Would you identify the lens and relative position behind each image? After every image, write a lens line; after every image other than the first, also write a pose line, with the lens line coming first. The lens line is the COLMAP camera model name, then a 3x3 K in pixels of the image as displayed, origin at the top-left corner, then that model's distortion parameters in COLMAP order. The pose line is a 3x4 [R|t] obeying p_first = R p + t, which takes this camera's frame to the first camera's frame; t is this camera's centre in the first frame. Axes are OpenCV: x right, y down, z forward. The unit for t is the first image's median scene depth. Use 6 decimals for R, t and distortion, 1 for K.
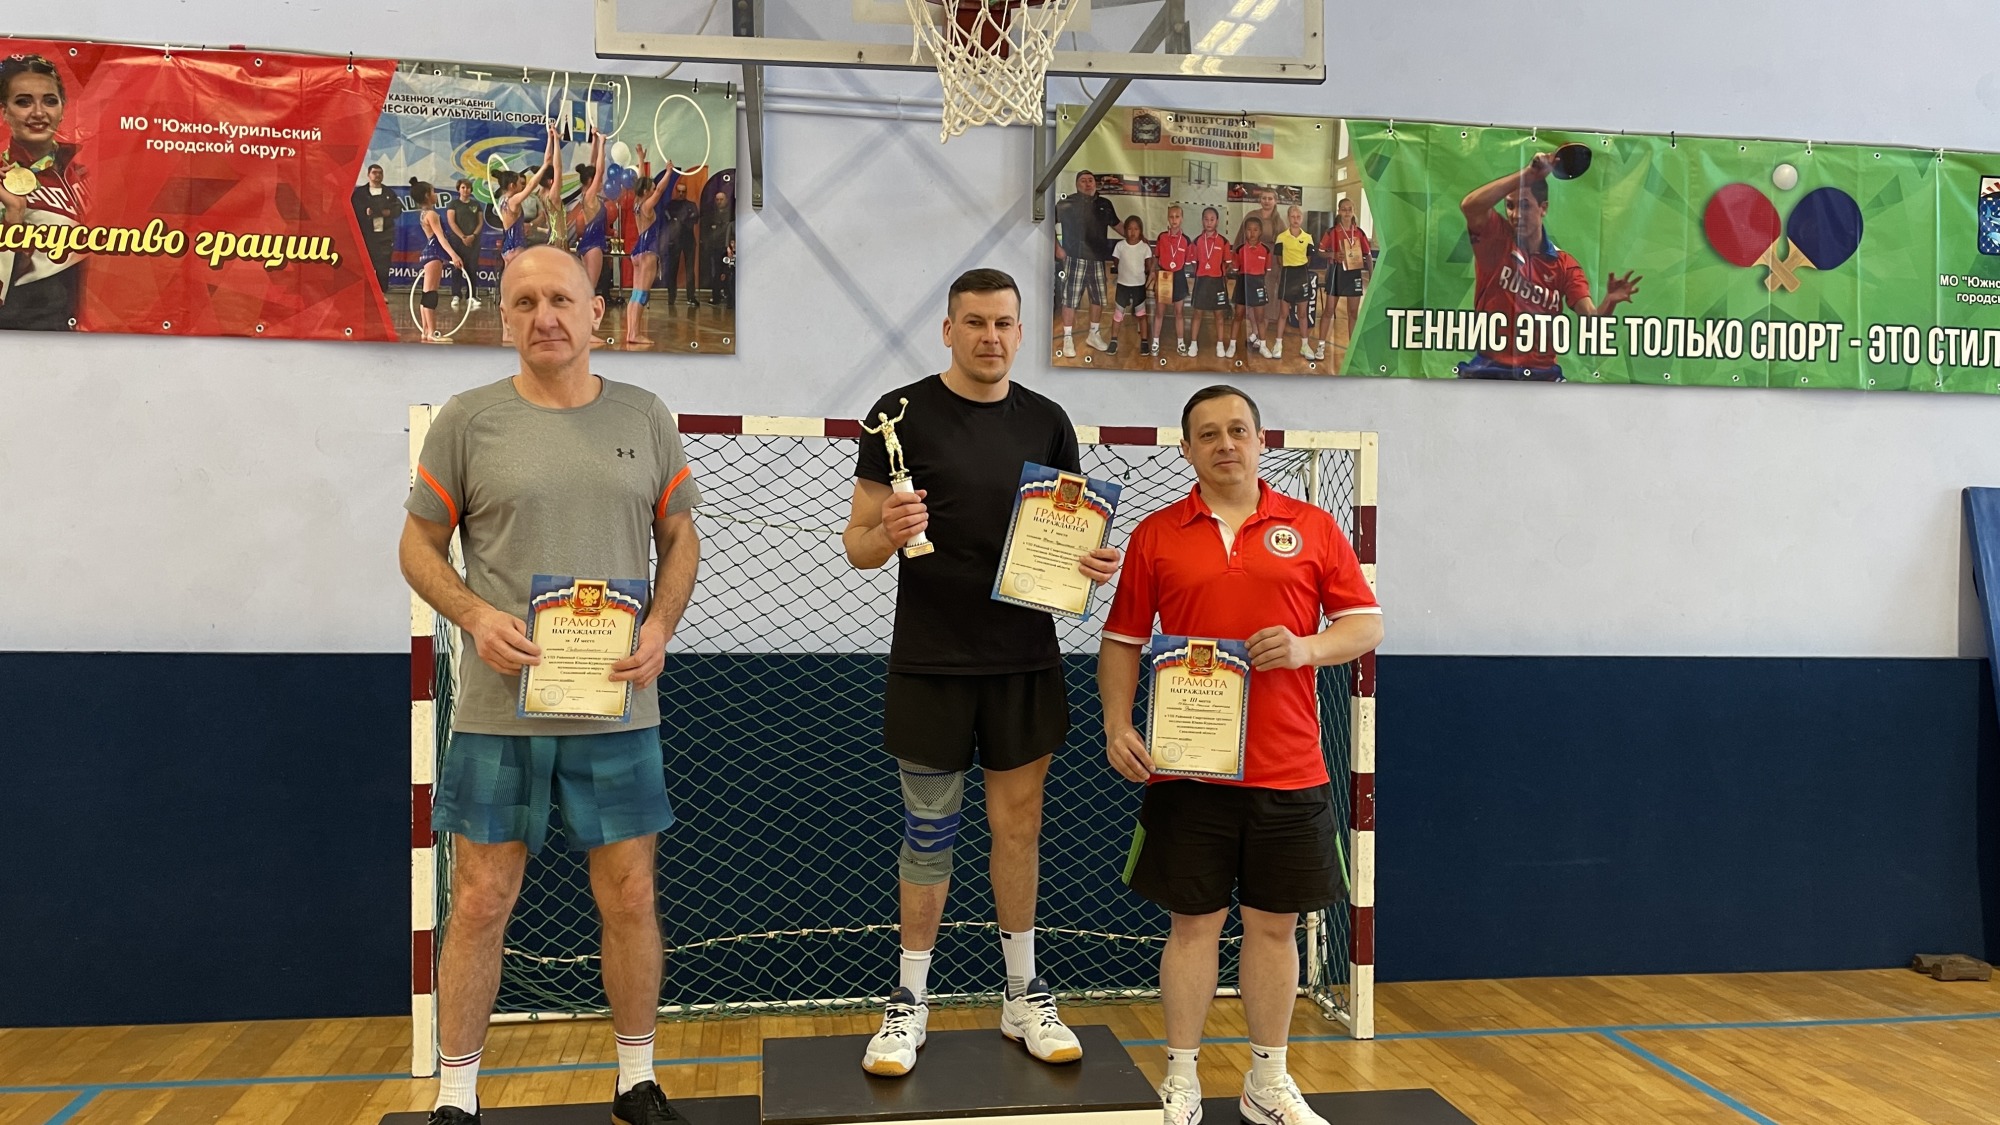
lens RADIAL K [[1575.8, 0, 999.2], [0, 1575.8, 559.1], [0, 0, 1]] dist [0.069754, -0.054361]
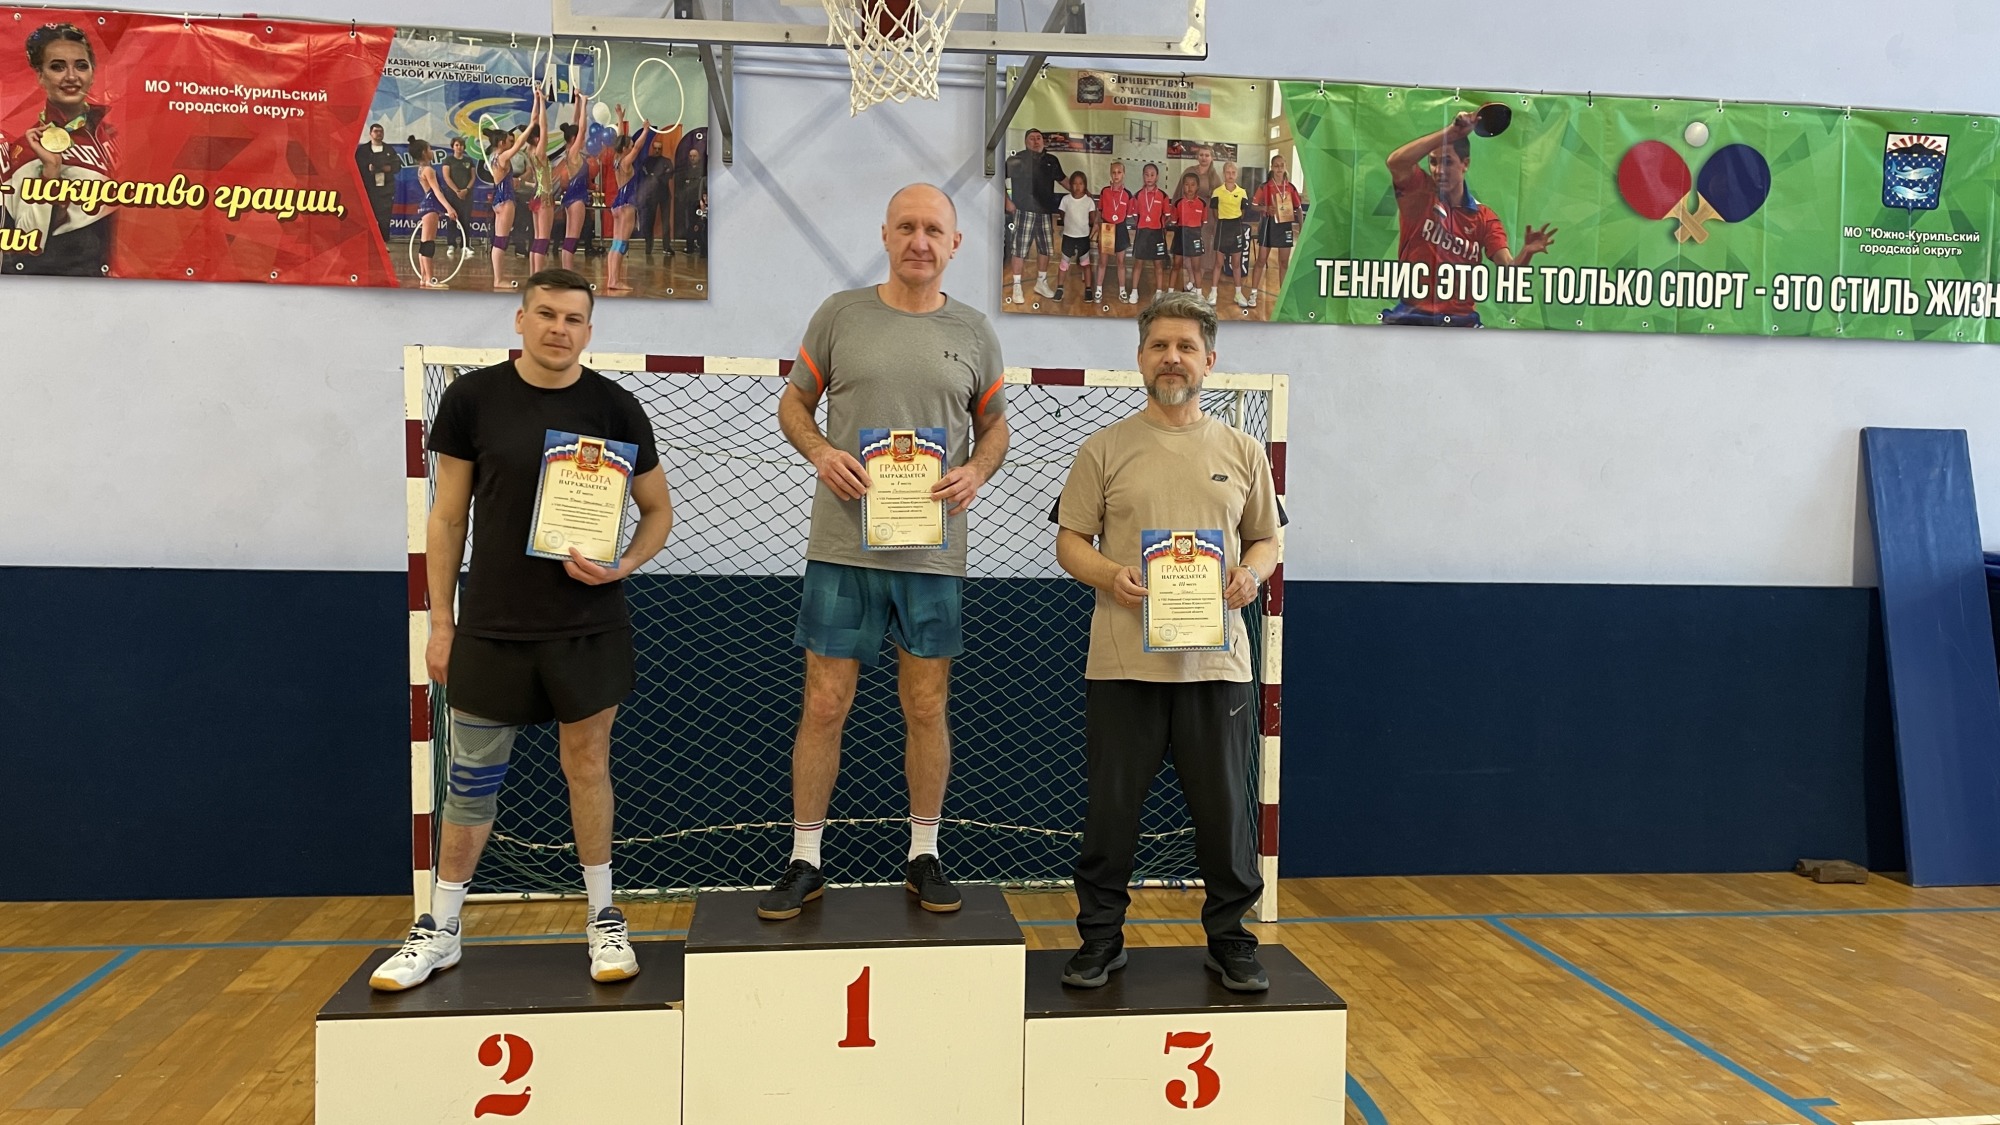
lens RADIAL K [[1575.8, 0, 1003.5], [0, 1575.8, 565.2], [0, 0, 1]] dist [0.069754, -0.054361]
pose [[0.999771, 0.006068, -0.020539, 0.060431], [-0.005246, 0.999192, 0.039840, 0.008430], [0.020764, -0.039723, 0.998995, -0.091929]]
